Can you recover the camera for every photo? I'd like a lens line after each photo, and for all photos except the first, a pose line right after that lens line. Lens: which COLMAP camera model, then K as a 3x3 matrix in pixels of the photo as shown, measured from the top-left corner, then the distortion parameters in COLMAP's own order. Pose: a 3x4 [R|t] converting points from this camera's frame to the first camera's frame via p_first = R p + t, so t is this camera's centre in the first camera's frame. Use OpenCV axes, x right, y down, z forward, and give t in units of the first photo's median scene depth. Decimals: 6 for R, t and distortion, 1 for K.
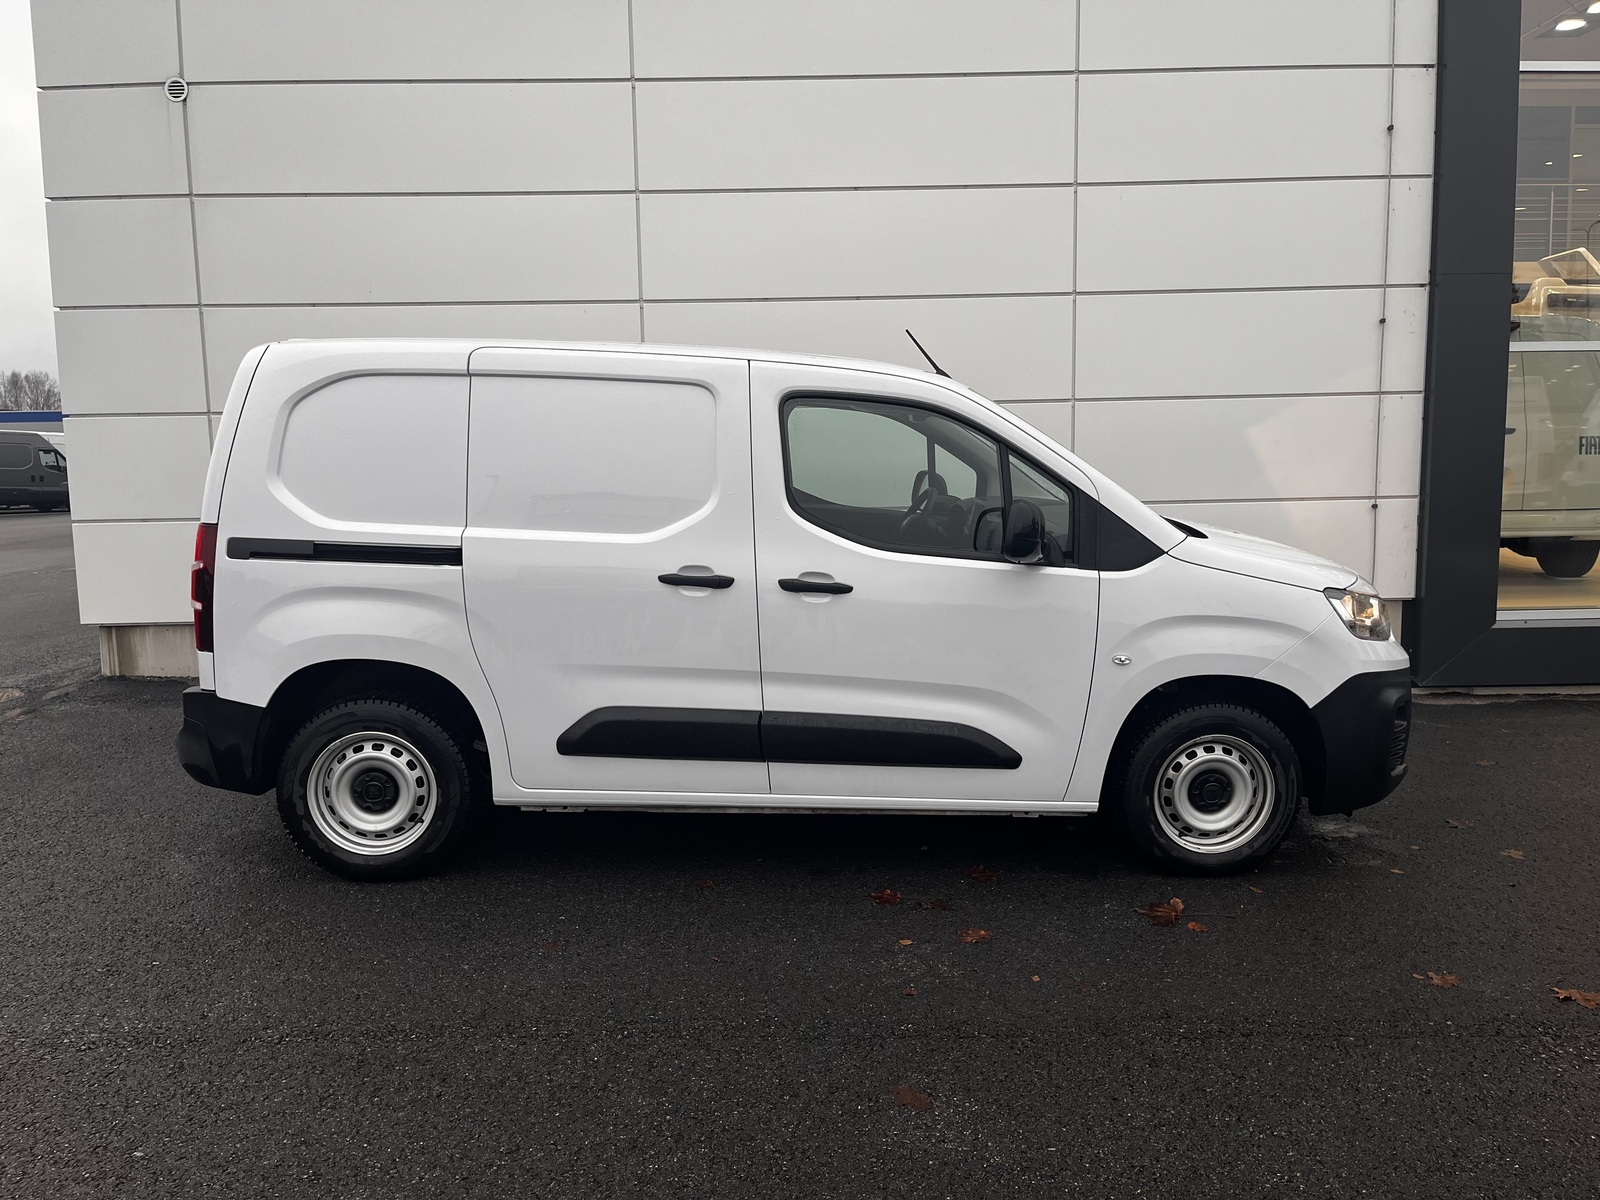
lens RADIAL K [[1193.5, 0, 800.0], [0, 1193.5, 600.0], [0, 0, 1]] dist [0.101356, -0.143974]
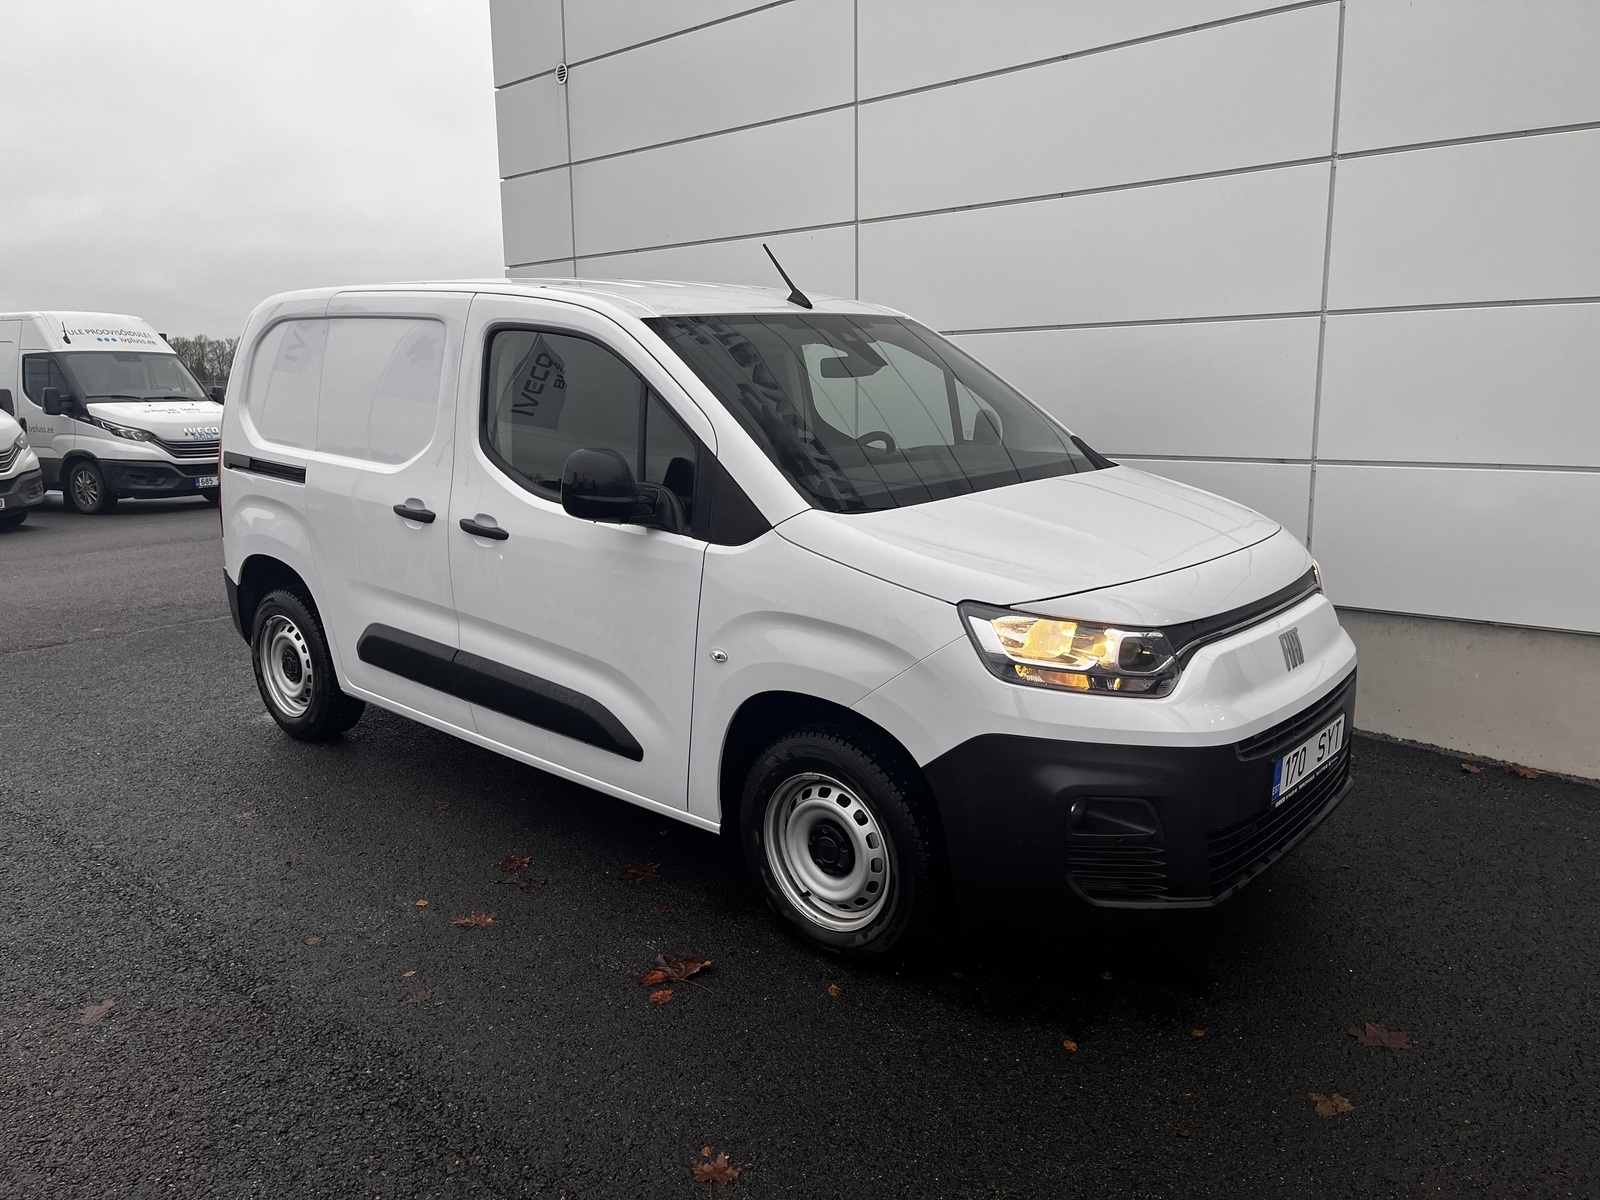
lens RADIAL K [[1193.5, 0, 800.0], [0, 1193.5, 600.0], [0, 0, 1]] dist [0.101356, -0.143974]
pose [[0.729203, 0.127644, -0.672287, 0.840547], [-0.085473, 0.991745, 0.095588, -0.068290], [0.678938, -0.012241, 0.734093, 0.451282]]
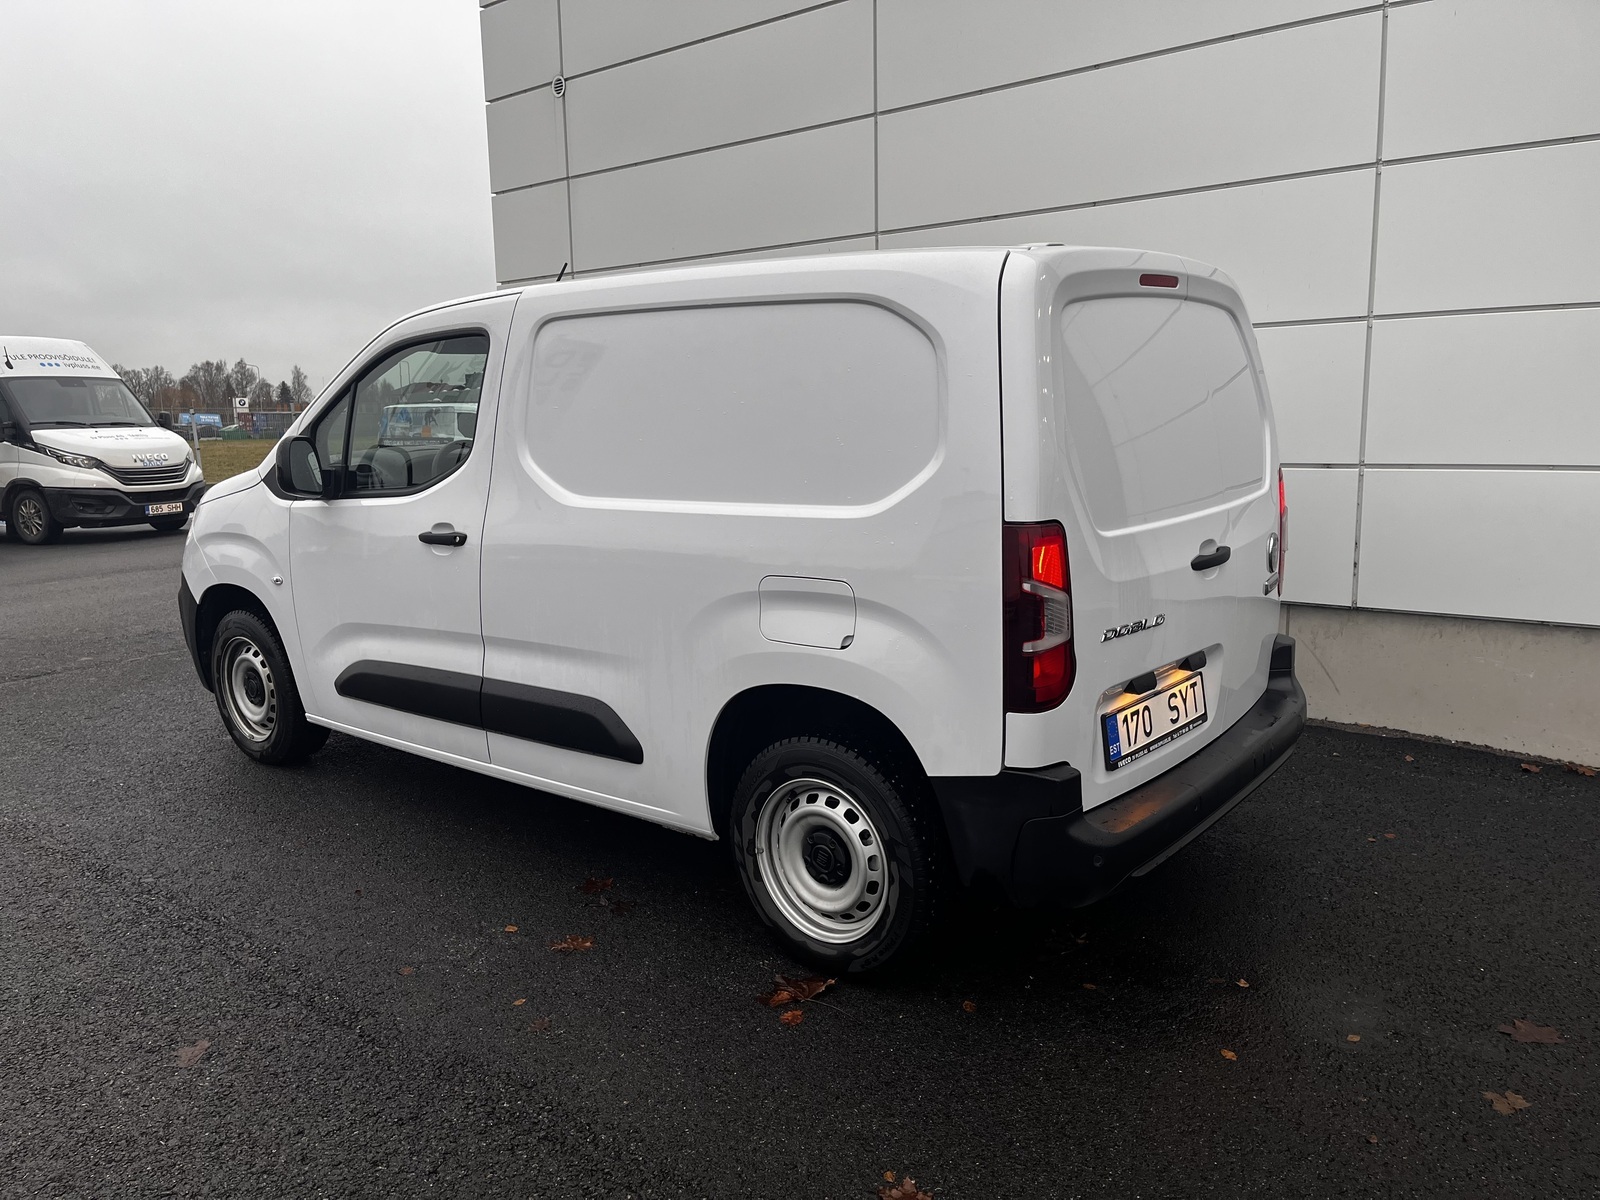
lens RADIAL K [[1196.0, 0, 793.5], [0, 1196.0, 605.5], [0, 0, 1]] dist [0.096434, -0.138859]
pose [[0.762827, 0.105160, -0.637994, 0.740692], [-0.074141, 0.994404, 0.075259, -0.043943], [0.642338, -0.010108, 0.766355, 0.390955]]
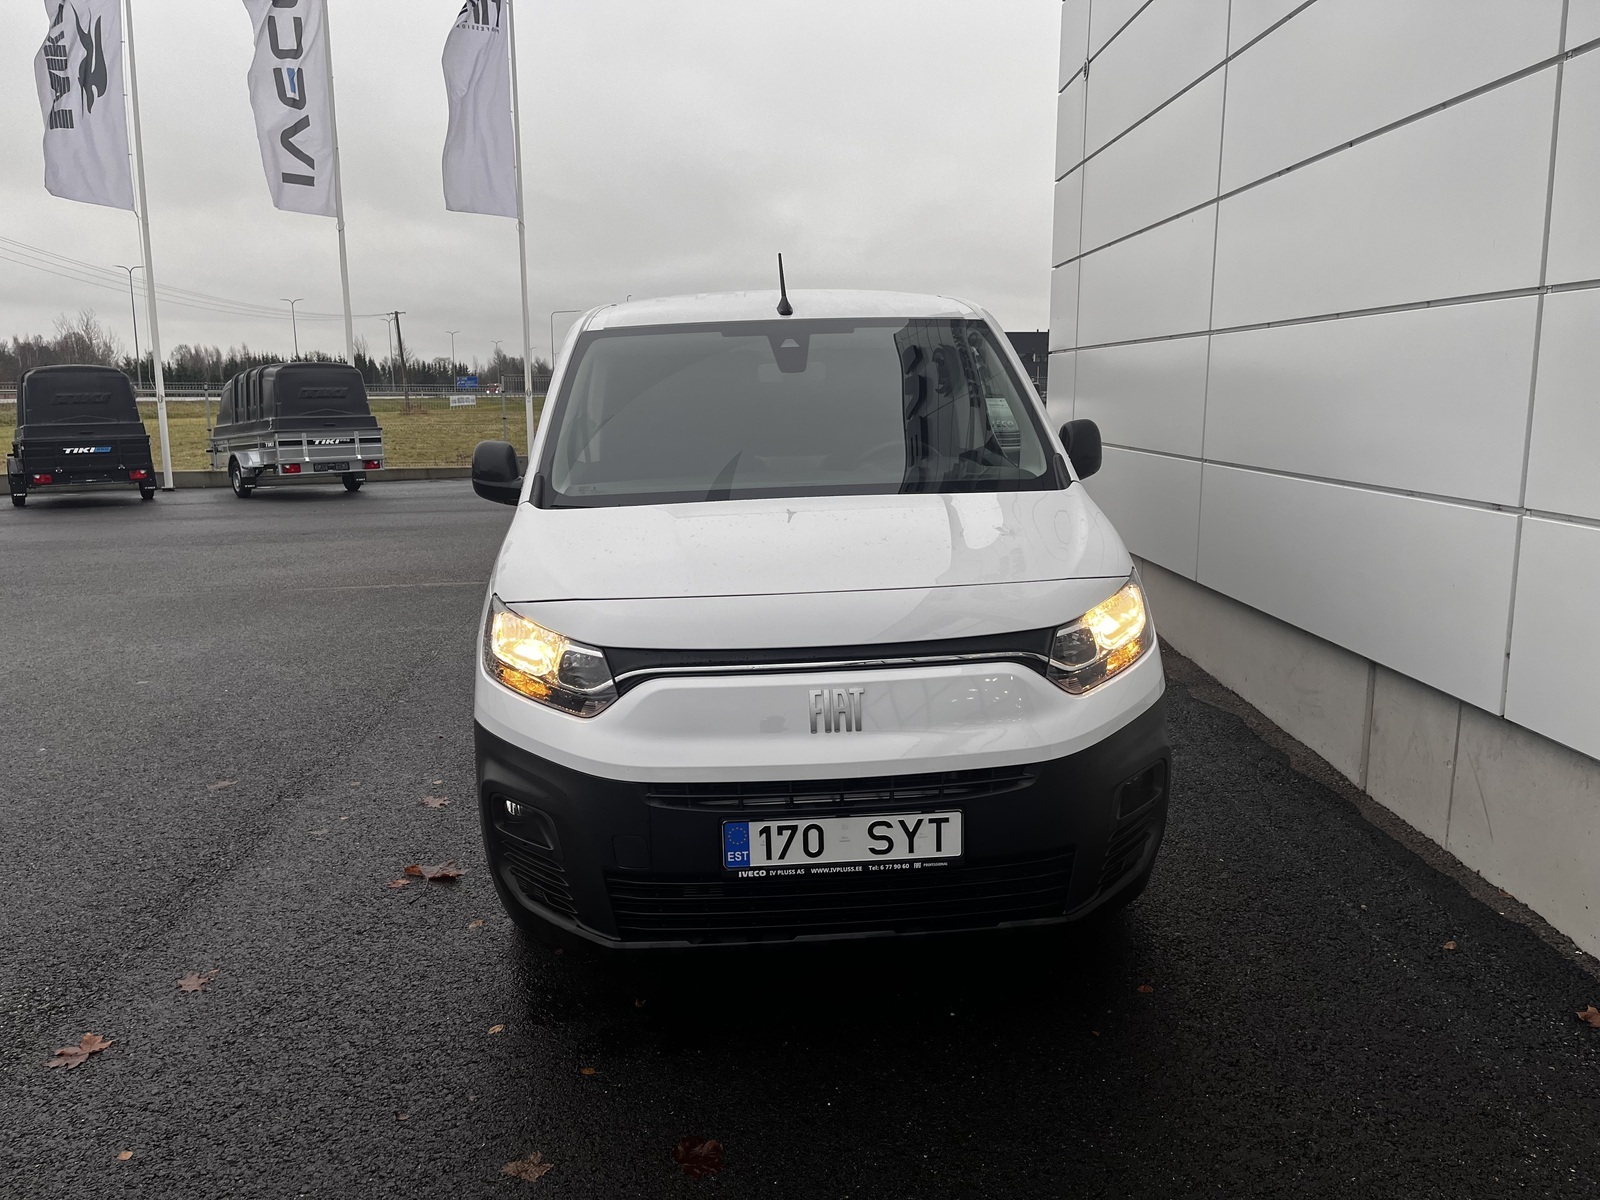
lens RADIAL K [[1193.5, 0, 800.0], [0, 1193.5, 600.0], [0, 0, 1]] dist [0.101356, -0.143974]
pose [[0.021743, 0.189676, -0.981606, 1.184912], [-0.120498, 0.975178, 0.185765, -0.168424], [0.992475, 0.114243, 0.044058, 1.178650]]
